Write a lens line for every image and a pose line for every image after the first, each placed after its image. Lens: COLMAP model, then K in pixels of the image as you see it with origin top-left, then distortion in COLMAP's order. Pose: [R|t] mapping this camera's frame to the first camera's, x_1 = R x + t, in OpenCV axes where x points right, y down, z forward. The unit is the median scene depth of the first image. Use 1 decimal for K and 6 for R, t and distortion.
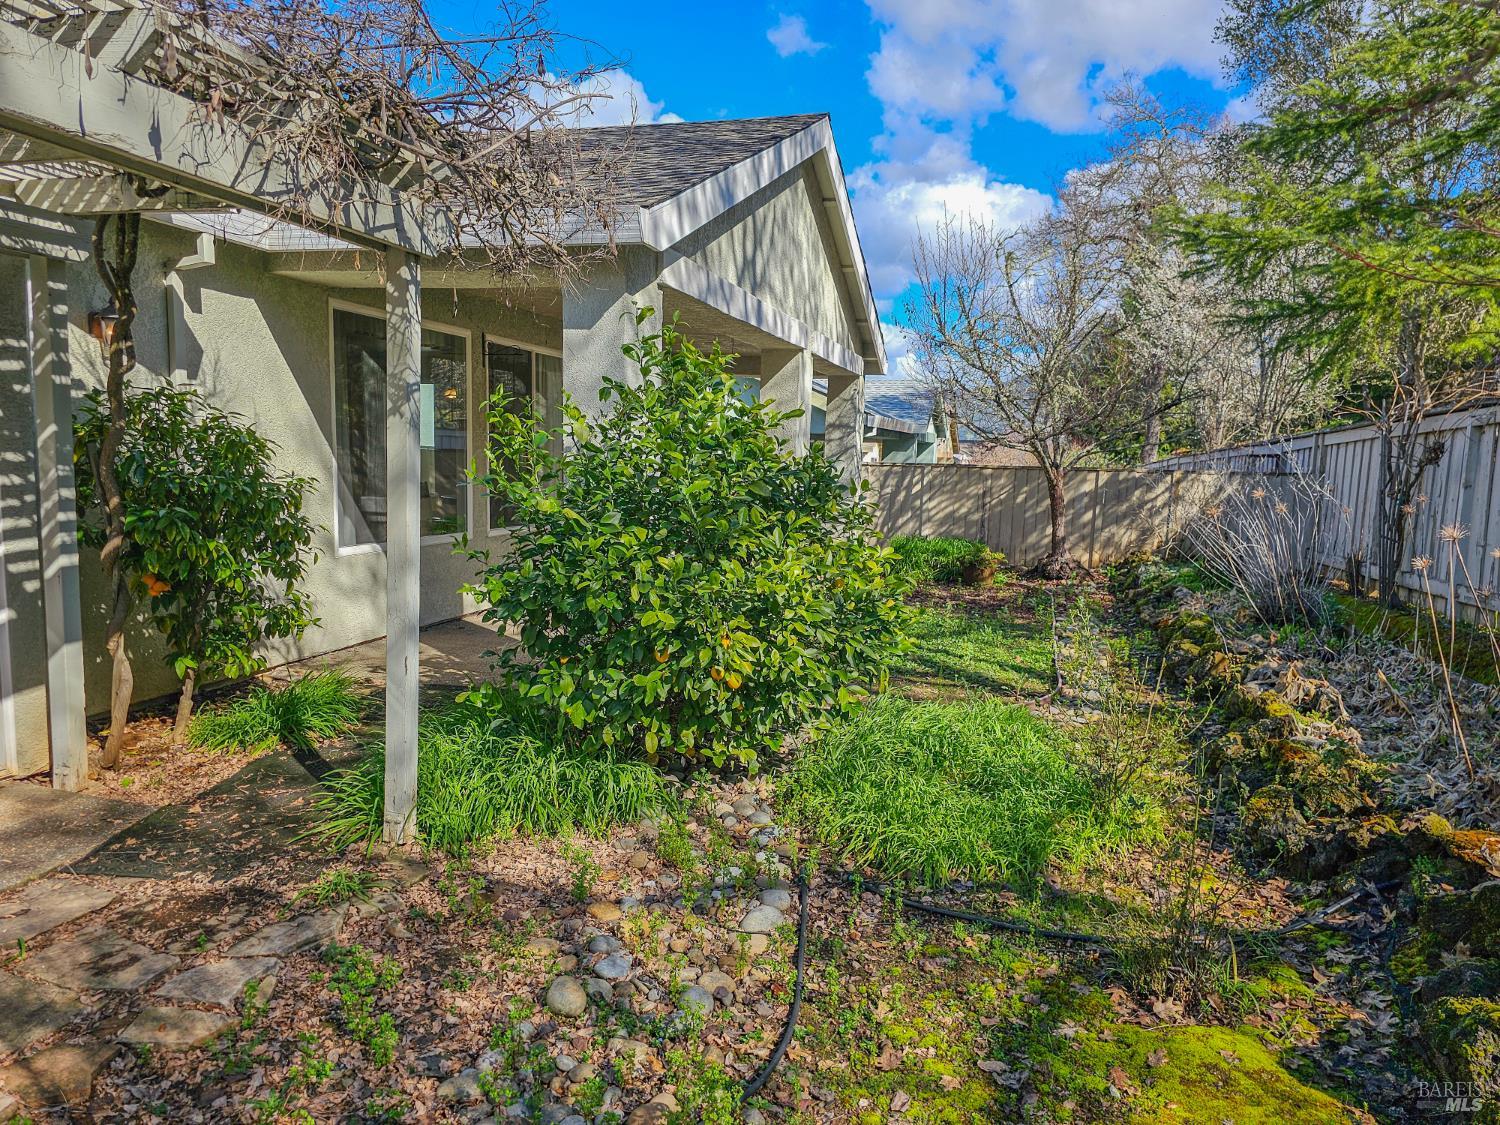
lens RADIAL K [[1022.7, 0, 750.0], [0, 1022.7, 562.5], [0, 0, 1]] dist [0.037165, -0.030411]
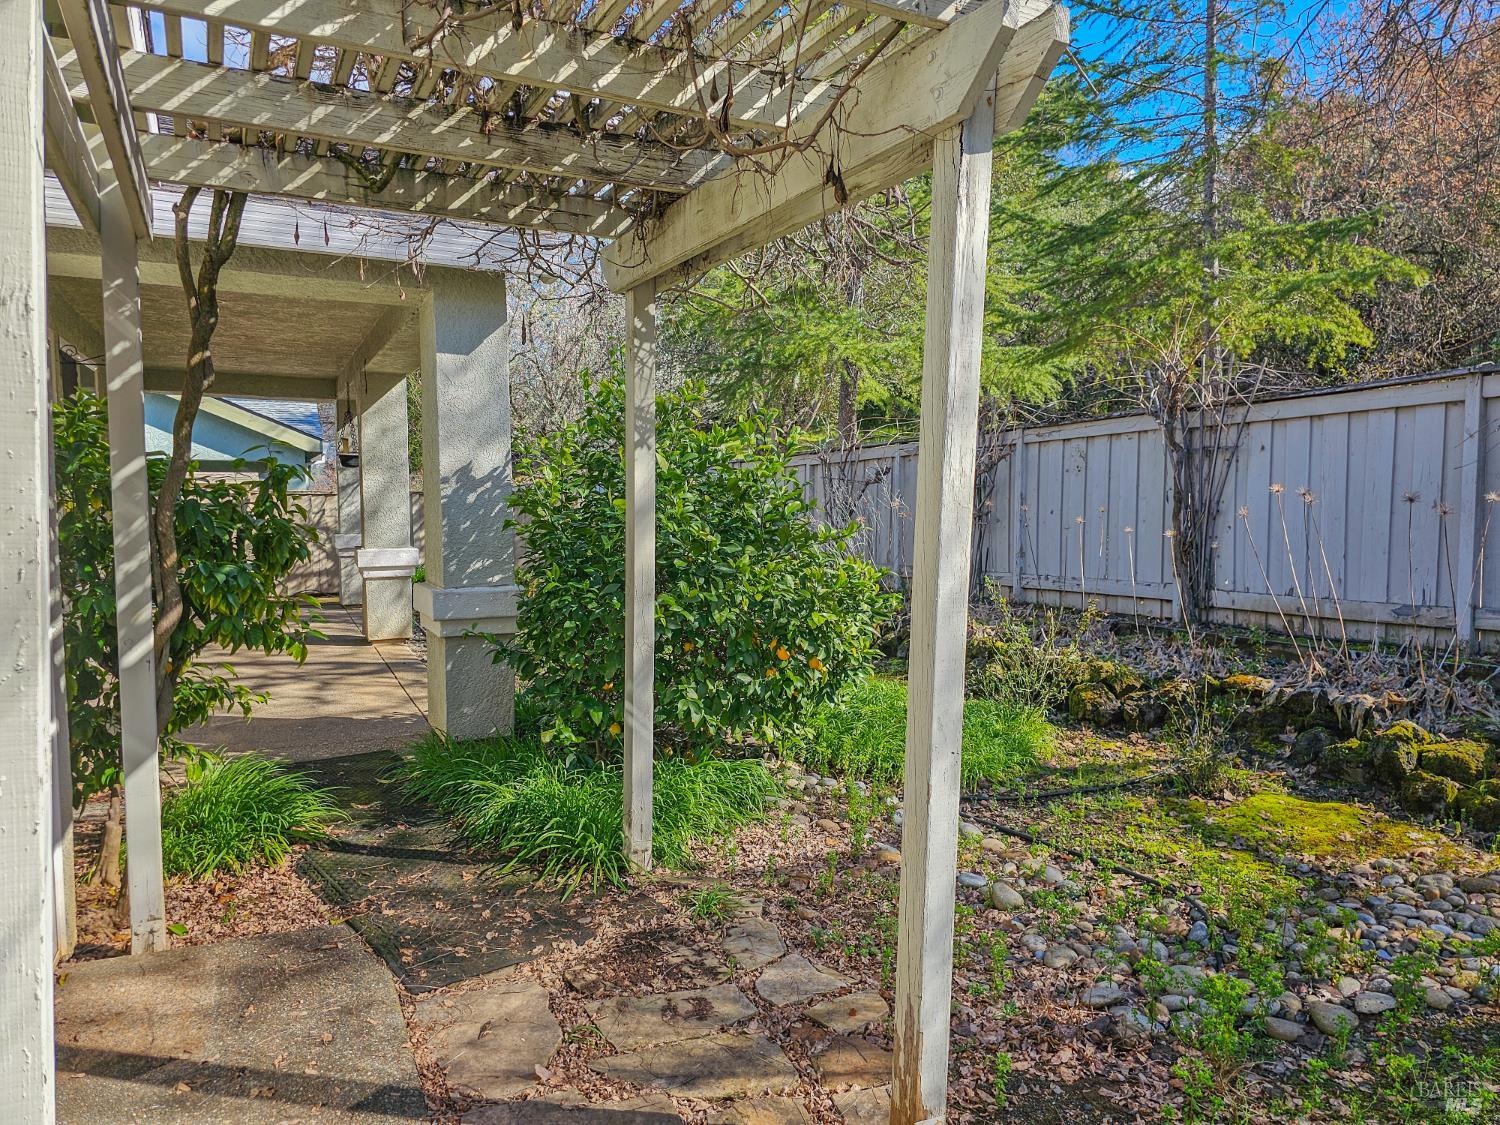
lens RADIAL K [[1022.7, 0, 750.0], [0, 1022.7, 562.5], [0, 0, 1]] dist [0.037165, -0.030411]
pose [[0.737265, -0.070950, 0.671867, -1.021111], [0.091257, 0.995815, 0.005020, -0.025610], [-0.669412, 0.057612, 0.740655, 0.192041]]
